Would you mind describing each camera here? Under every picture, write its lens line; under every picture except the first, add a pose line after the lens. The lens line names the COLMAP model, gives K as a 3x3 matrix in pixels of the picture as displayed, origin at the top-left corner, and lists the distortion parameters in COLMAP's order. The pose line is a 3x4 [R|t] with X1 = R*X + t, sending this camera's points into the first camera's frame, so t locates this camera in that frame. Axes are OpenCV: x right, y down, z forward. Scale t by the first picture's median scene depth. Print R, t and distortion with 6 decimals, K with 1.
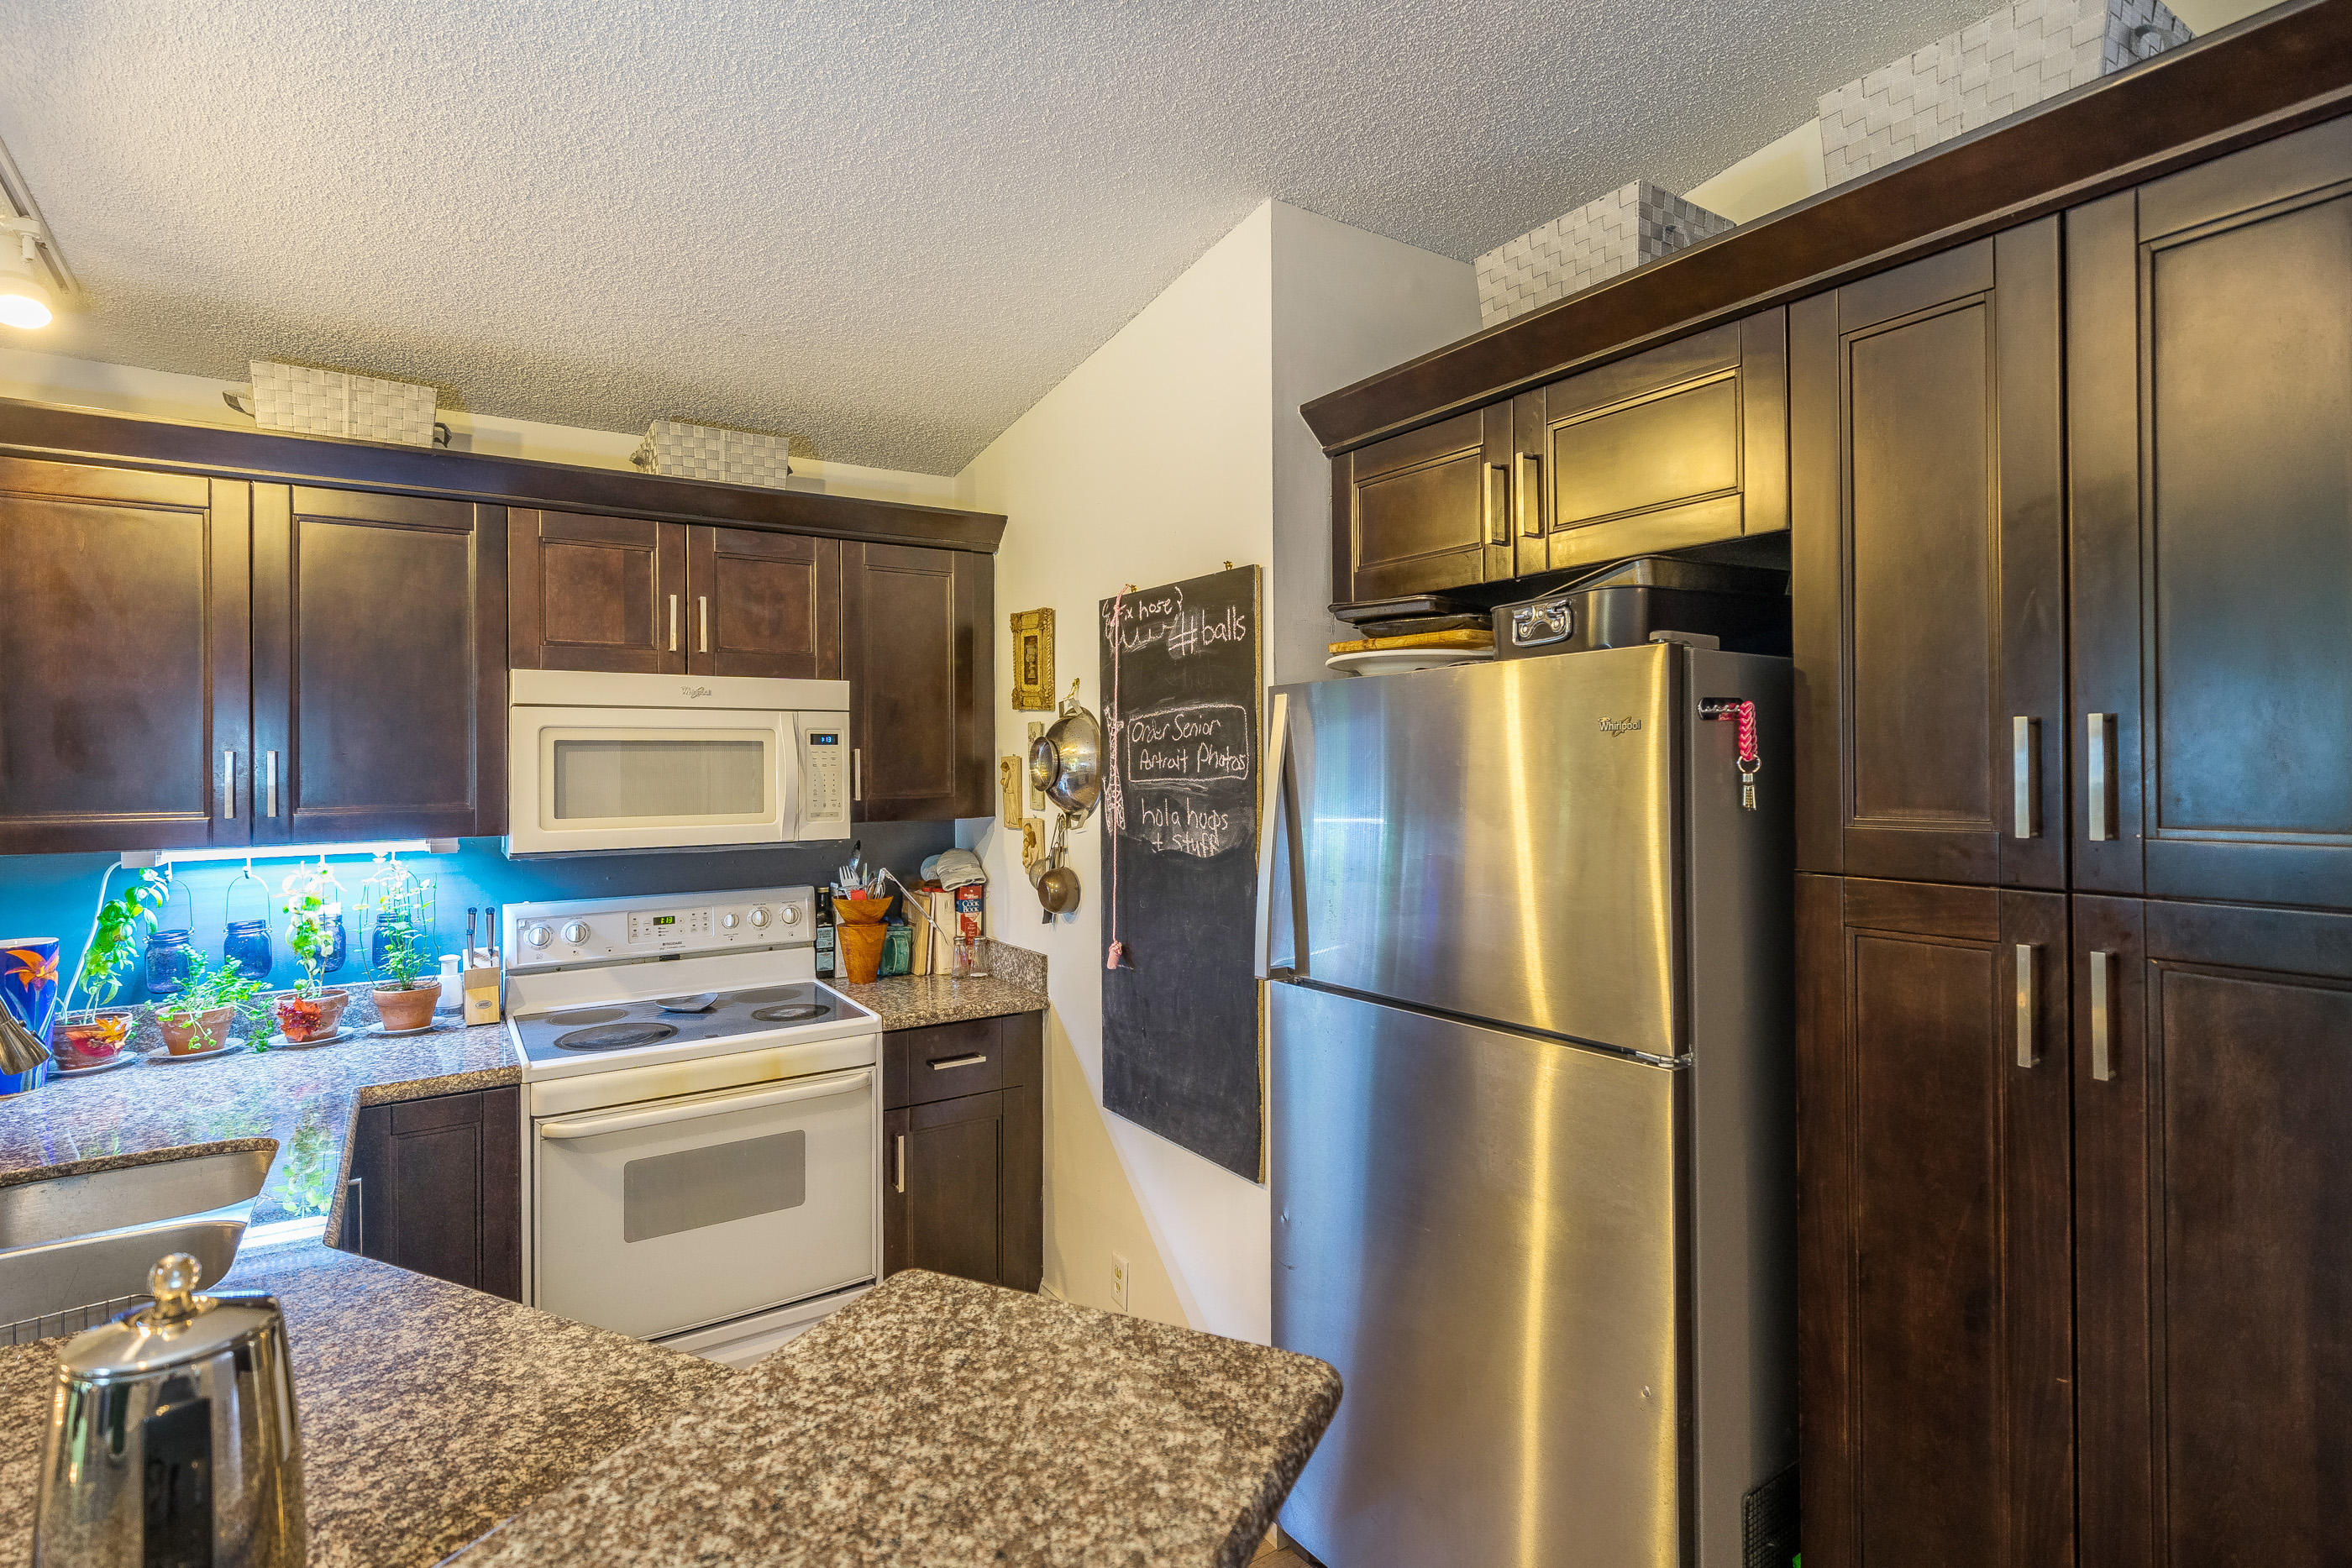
lens RADIAL K [[1095.7, 0, 1215.6], [0, 1095.7, 765.2], [0, 0, 1]] dist [0.000180, 0.000257]
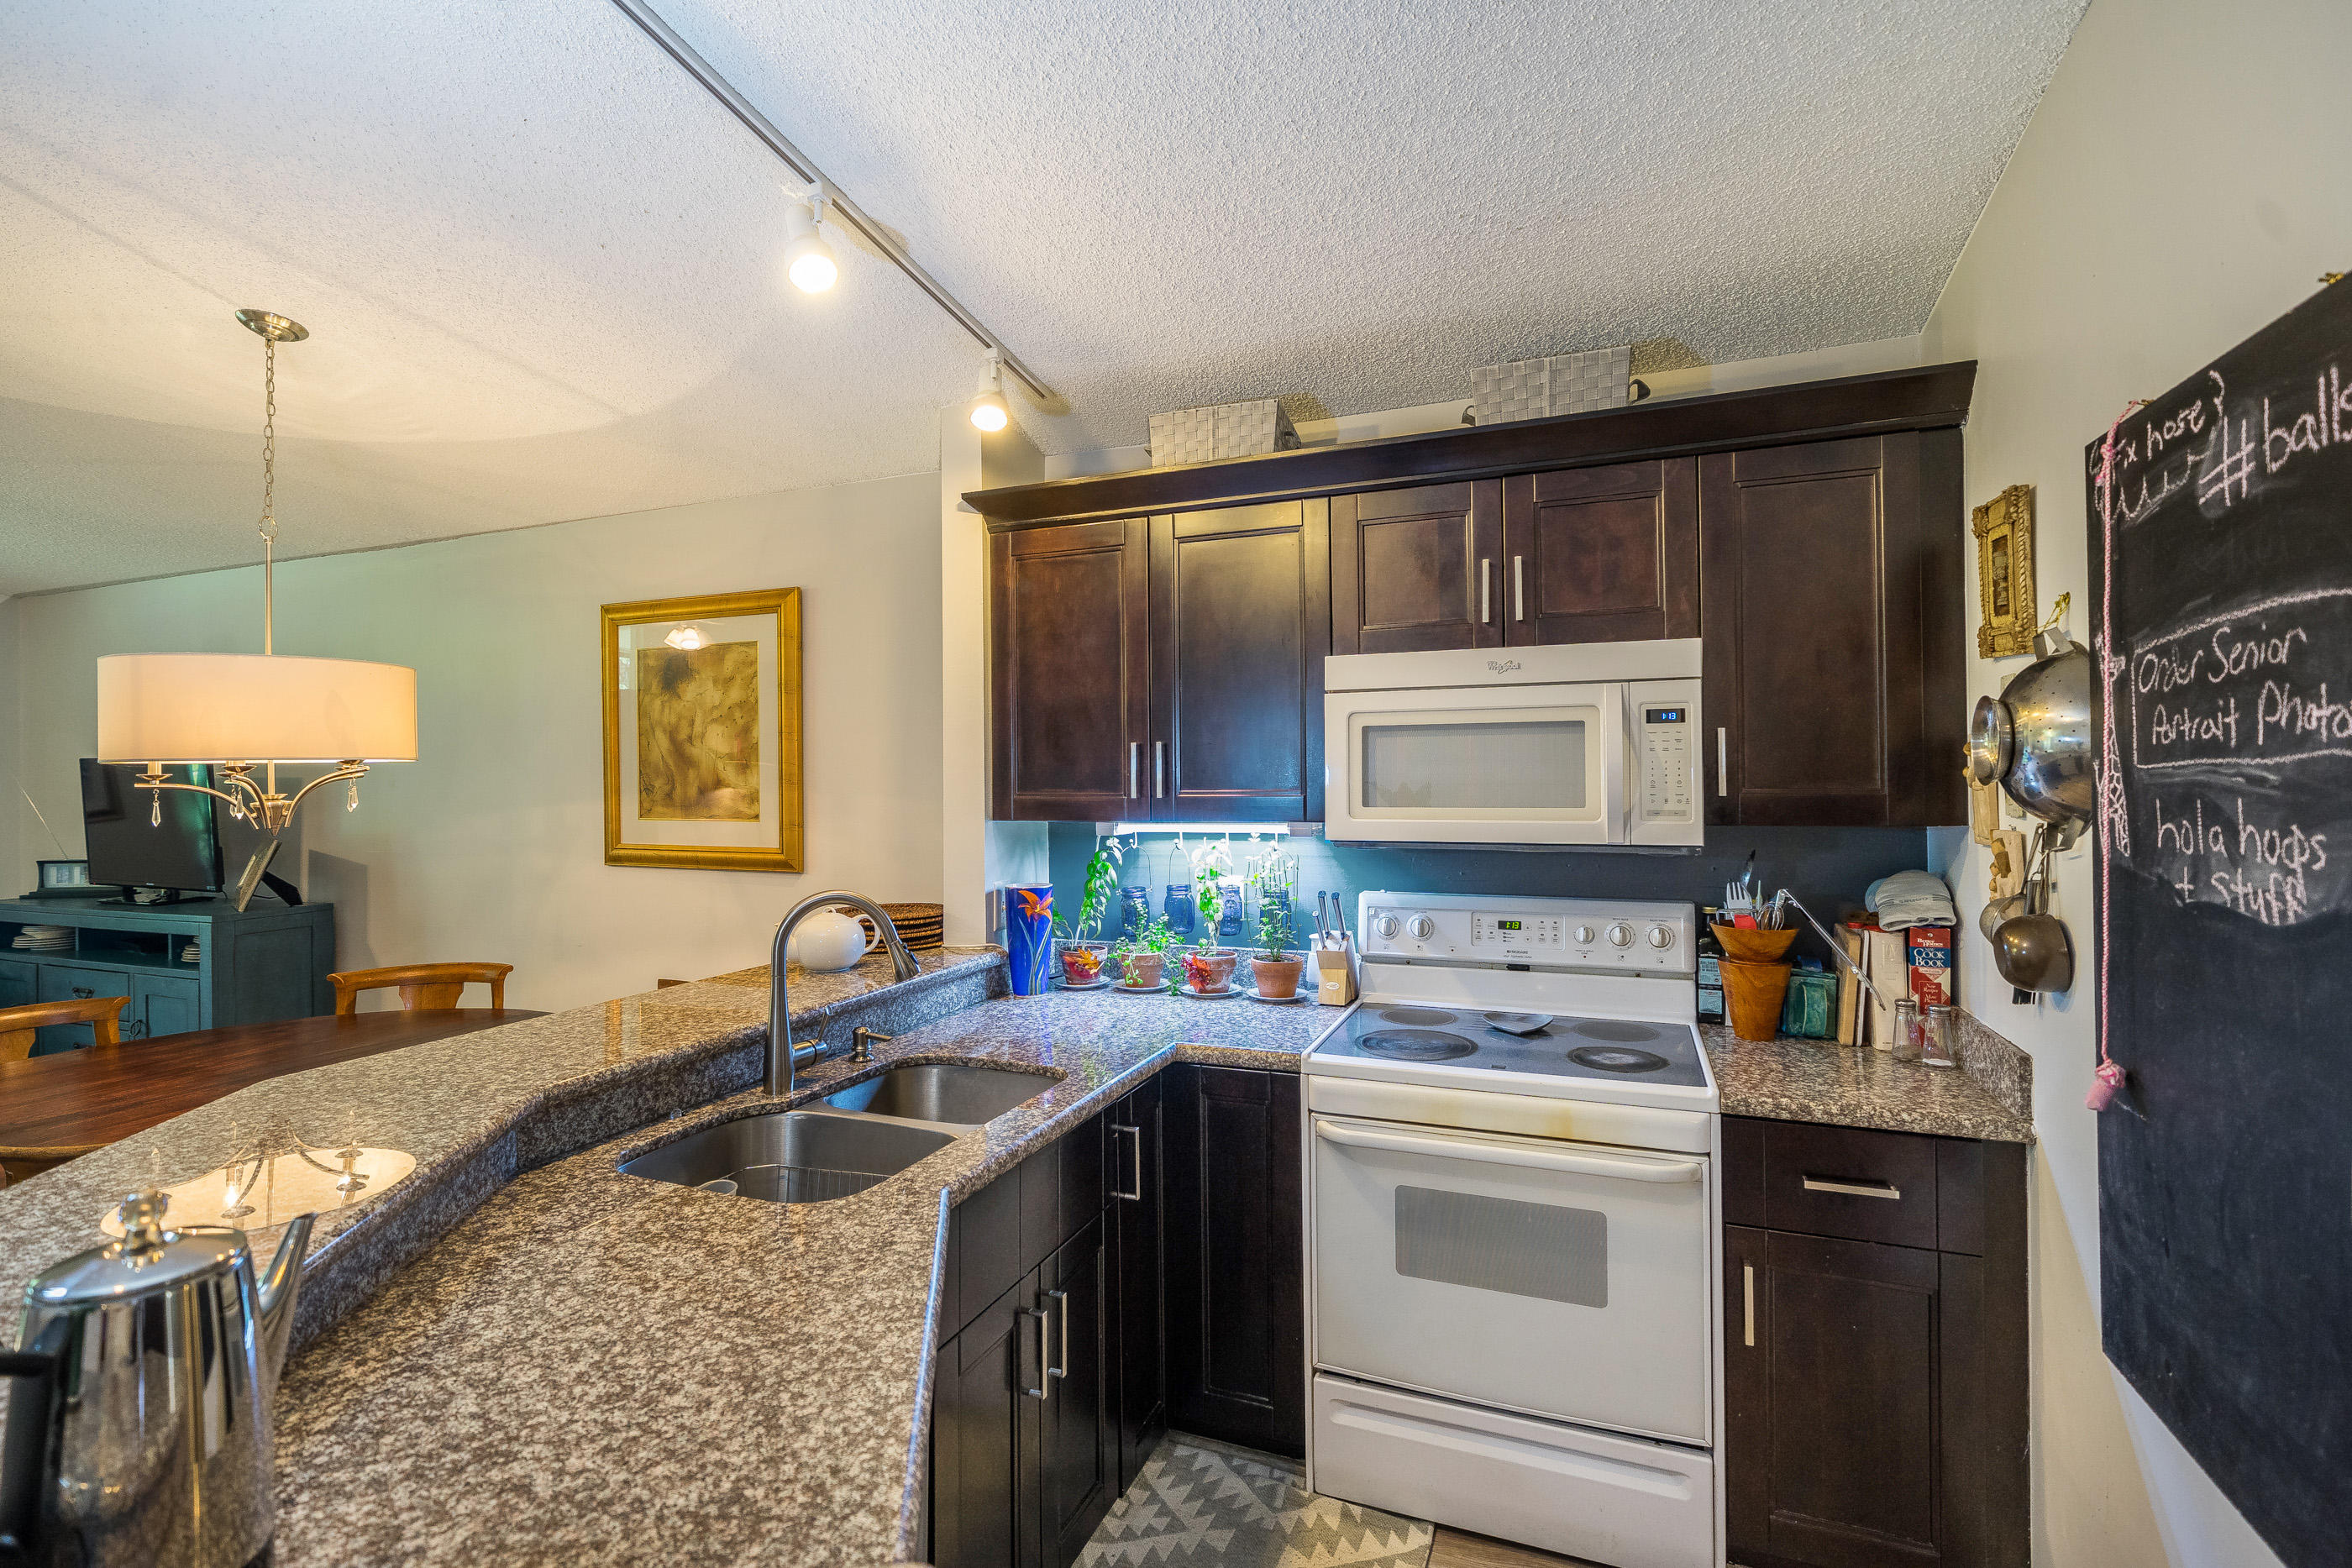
lens RADIAL K [[1095.7, 0, 1174.7], [0, 1095.7, 766.0], [0, 0, 1]] dist [0.000180, 0.000257]
pose [[0.546547, -0.004102, -0.837419, 0.112716], [0.004113, 0.999989, -0.002214, 0.013378], [0.837419, -0.002234, 0.546557, 0.313147]]
